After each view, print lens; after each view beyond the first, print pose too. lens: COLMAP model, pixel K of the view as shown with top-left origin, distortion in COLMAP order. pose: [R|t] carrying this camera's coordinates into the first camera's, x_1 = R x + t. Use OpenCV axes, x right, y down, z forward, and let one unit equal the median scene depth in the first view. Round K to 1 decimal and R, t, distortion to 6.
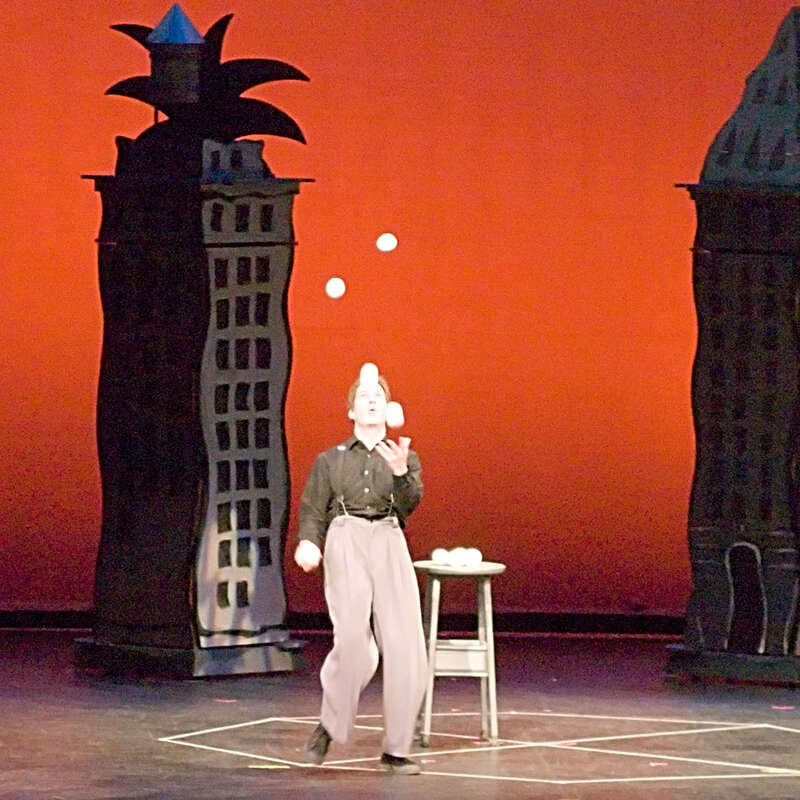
lens RADIAL K [[4809.5, 0, 399.7], [0, 4809.5, 401.7], [0, 0, 1]] dist [-0.238418, 0.000000]
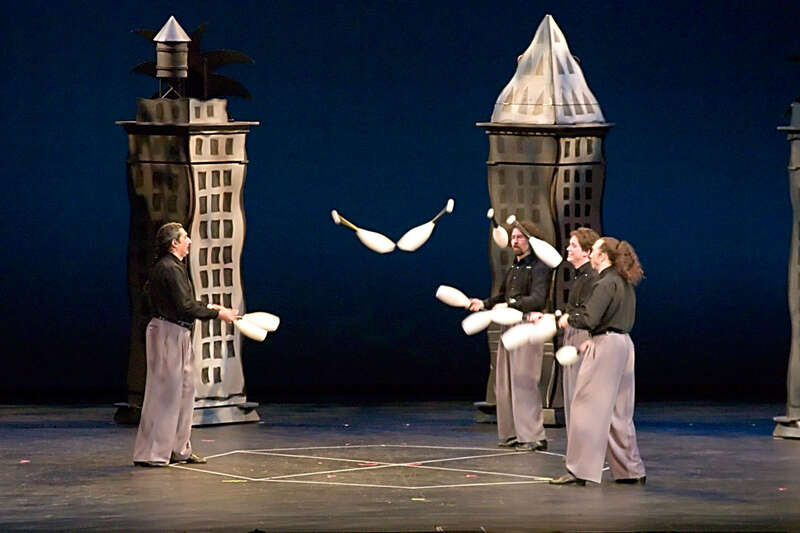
lens RADIAL K [[4875.4, 0, 409.6], [0, 4875.4, 255.0], [0, 0, 1]] dist [0.613572, 0.000000]
pose [[0.999931, -0.011386, 0.002987, 0.028612], [0.011320, 0.999713, 0.021131, -0.035697], [-0.003227, -0.021096, 0.999772, -0.671365]]
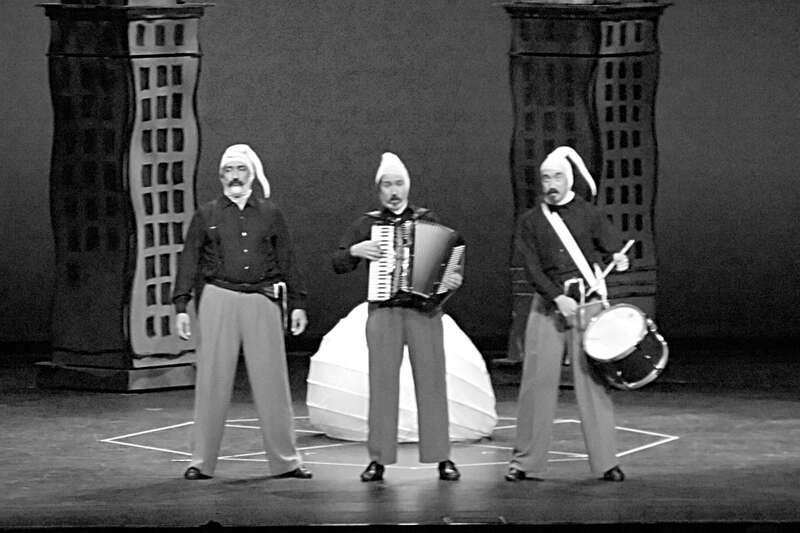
lens RADIAL K [[4875.4, 0, 393.9], [0, 4875.4, 266.4], [0, 0, 1]] dist [0.613572, 0.000000]
pose [[0.999777, -0.016616, 0.013063, 0.011895], [0.016198, 0.999373, 0.031488, -0.016464], [-0.013578, -0.031269, 0.999419, -0.315687]]
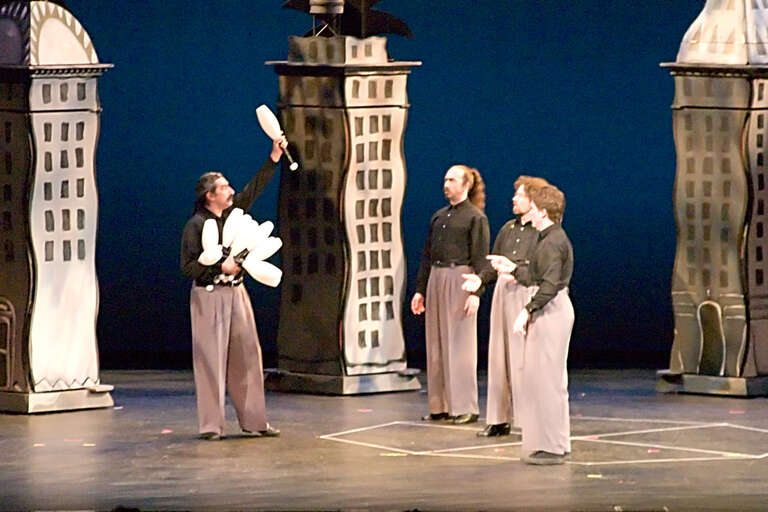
lens RADIAL K [[4680.4, 0, 378.6], [0, 4680.4, 246.0], [0, 0, 1]] dist [0.613572, 0.000000]
pose [[0.999354, -0.008221, -0.034976, 0.020030], [0.009067, 0.999669, 0.024086, -0.024425], [0.034767, -0.024388, 0.999098, -0.466190]]
